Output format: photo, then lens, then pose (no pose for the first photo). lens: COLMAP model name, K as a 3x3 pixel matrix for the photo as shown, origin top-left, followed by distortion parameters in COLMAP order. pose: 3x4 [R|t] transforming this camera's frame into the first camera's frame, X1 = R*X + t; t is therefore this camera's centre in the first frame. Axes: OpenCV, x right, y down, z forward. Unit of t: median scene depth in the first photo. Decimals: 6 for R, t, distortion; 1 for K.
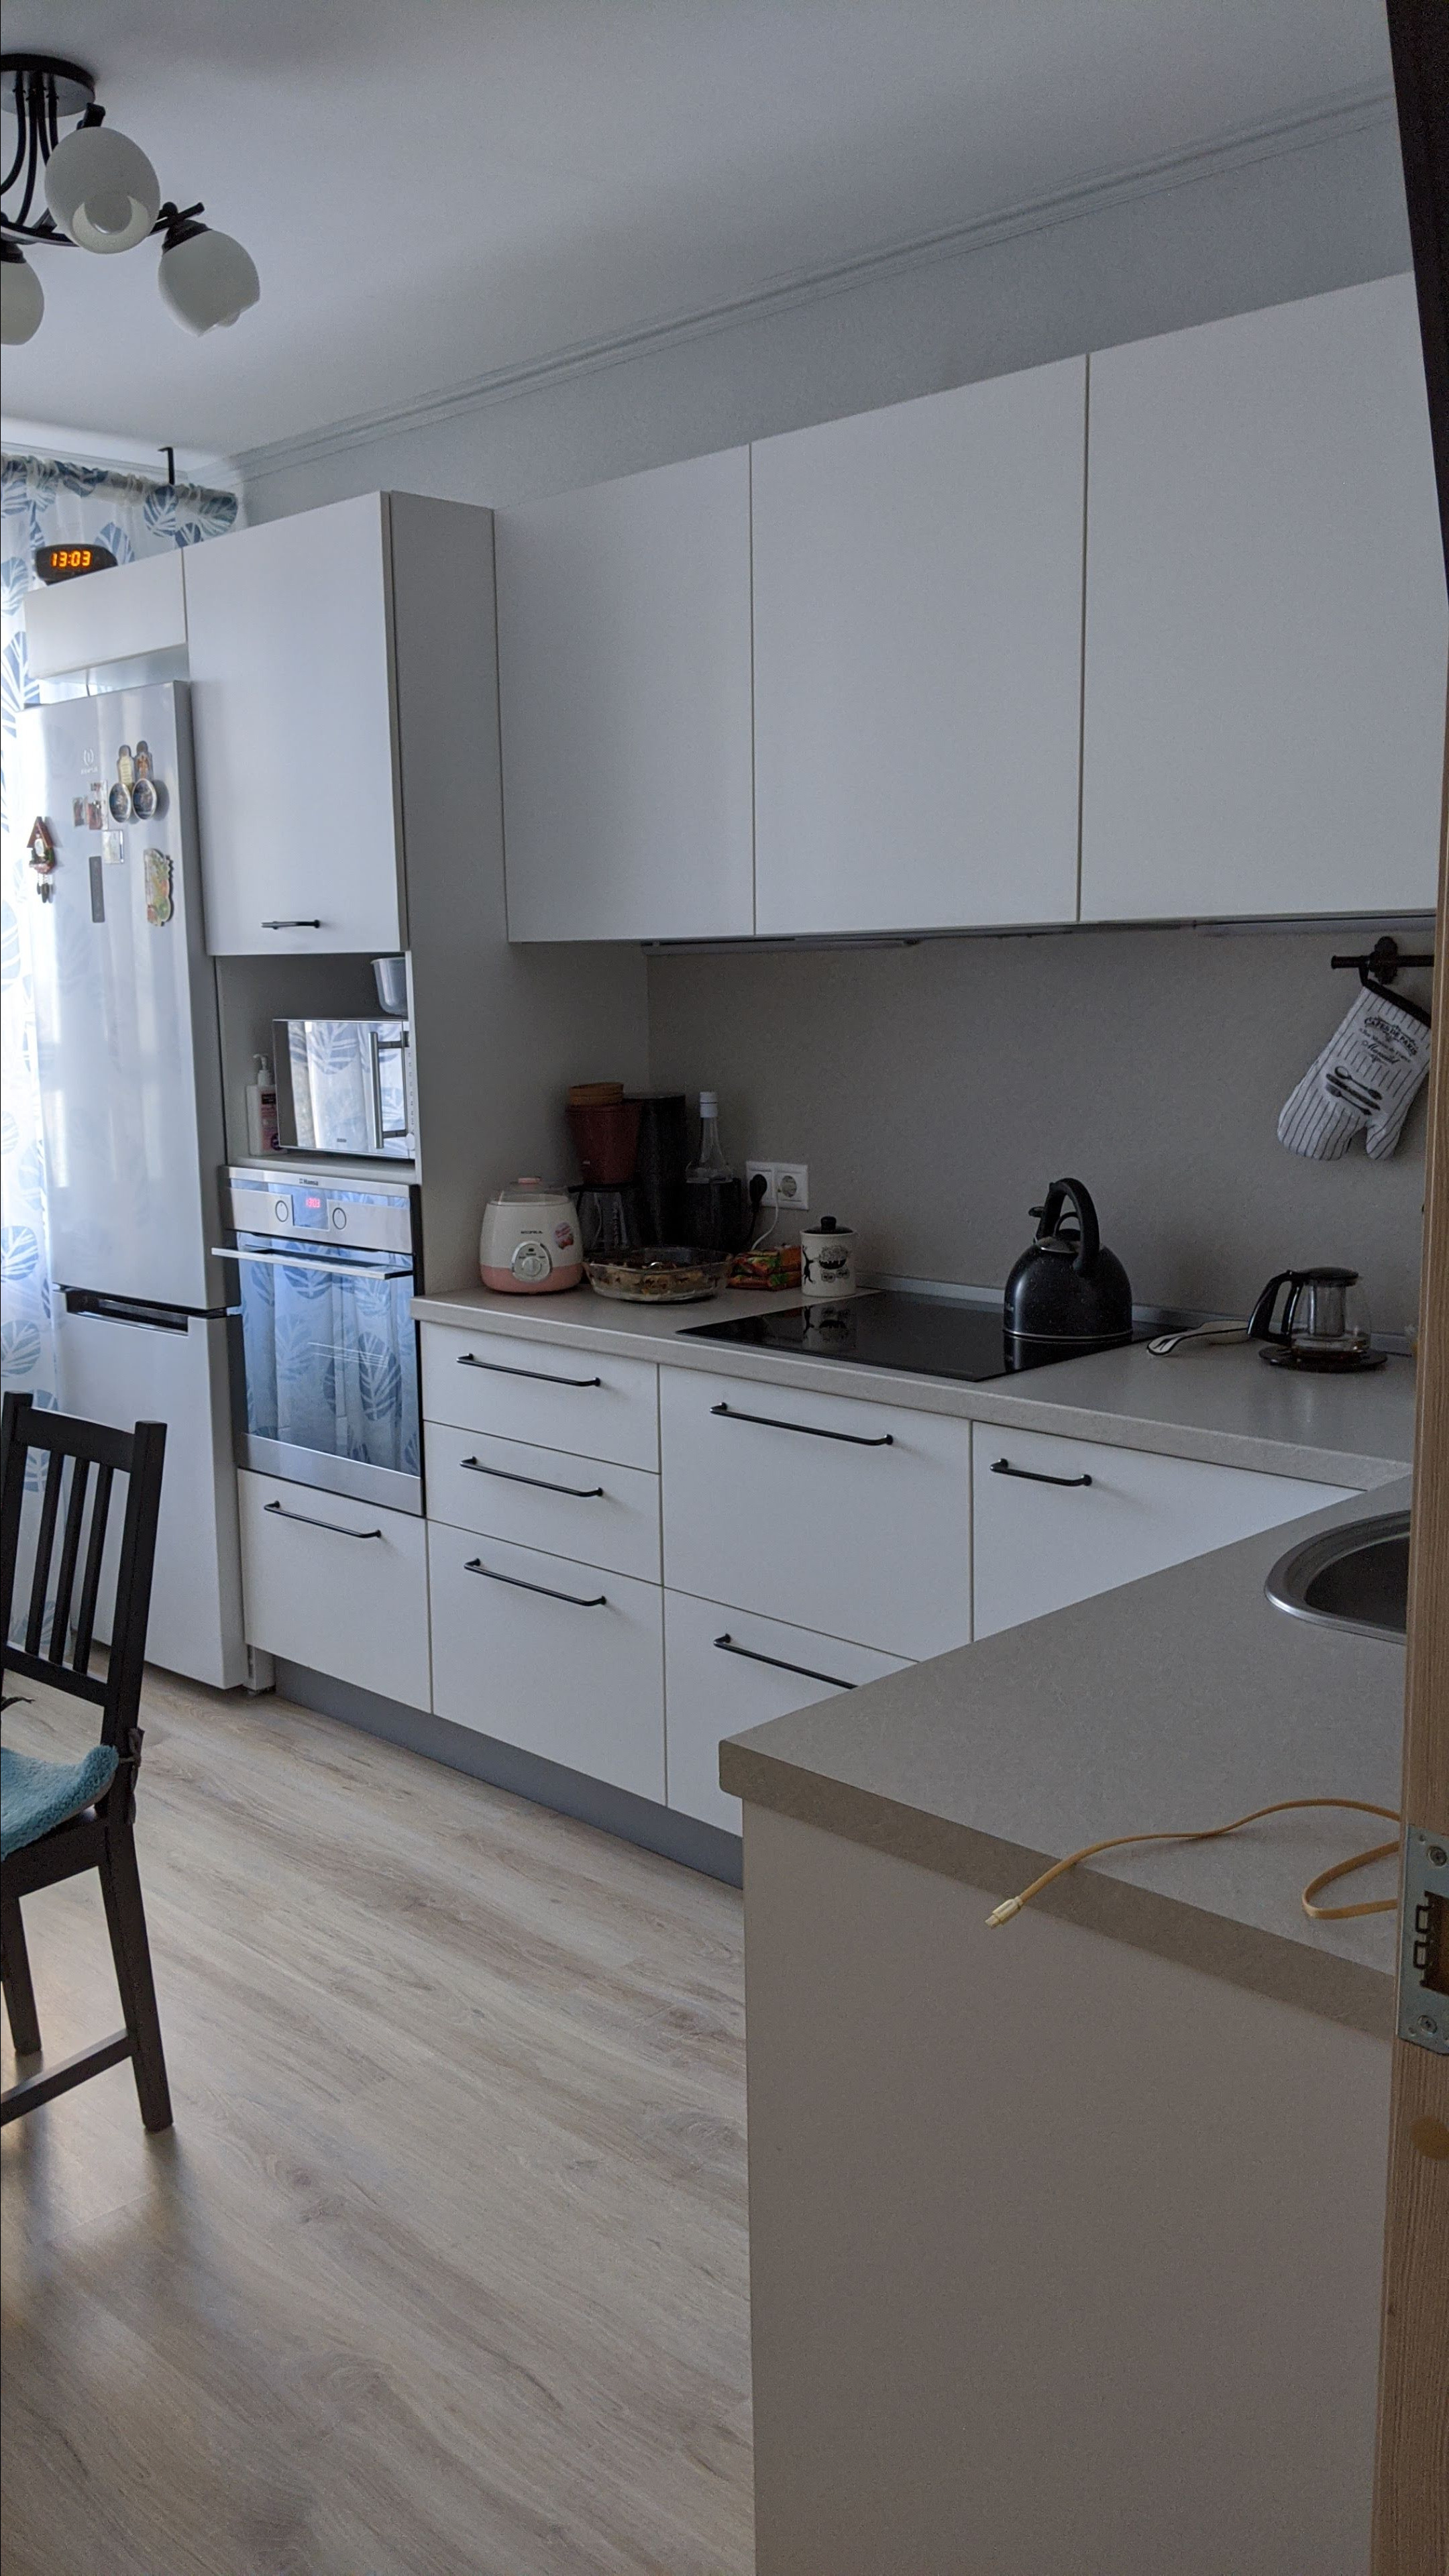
lens RADIAL K [[1902.8, 0, 727.4], [0, 1902.8, 1248.1], [0, 0, 1]] dist [0.009469, -0.076829]
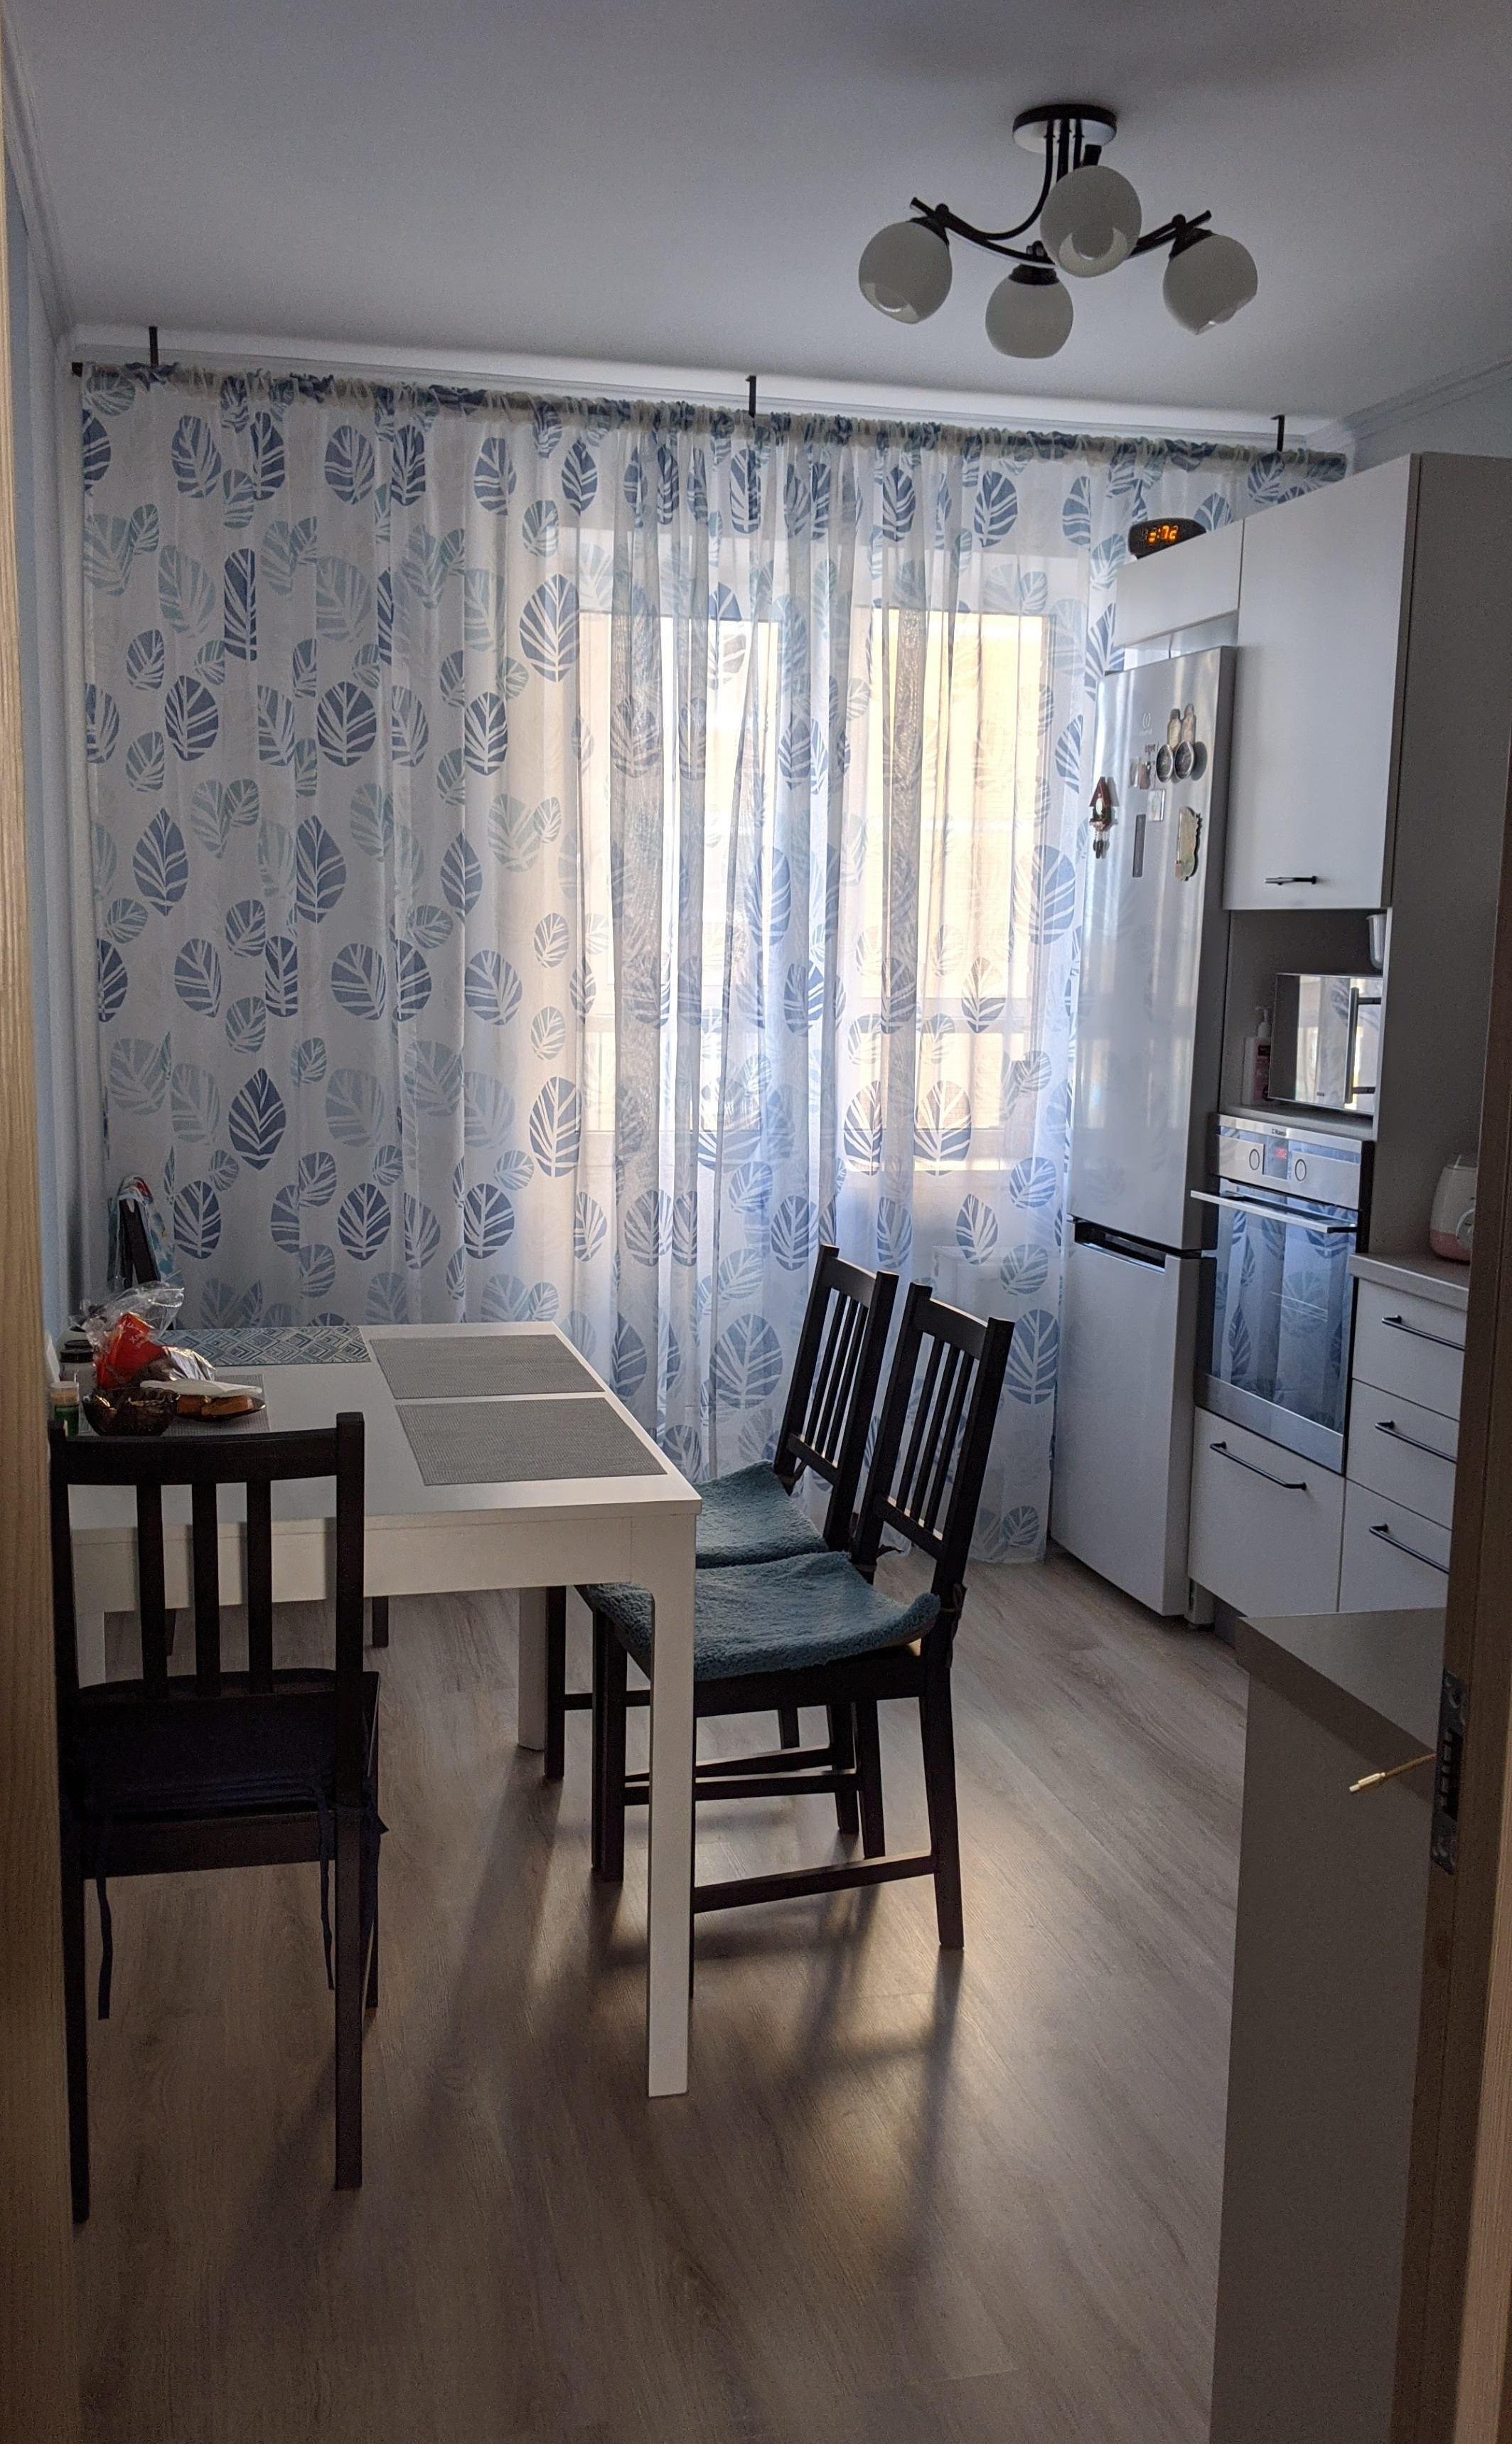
lens RADIAL K [[2011.5, 0, 756.0], [0, 2011.5, 1222.0], [0, 0, 1]] dist [-0.006741, -0.199924]
pose [[0.828423, 0.097878, -0.551485, 0.136046], [-0.098788, 0.994710, 0.028147, 0.009400], [0.551323, 0.031163, 0.833710, -0.042778]]
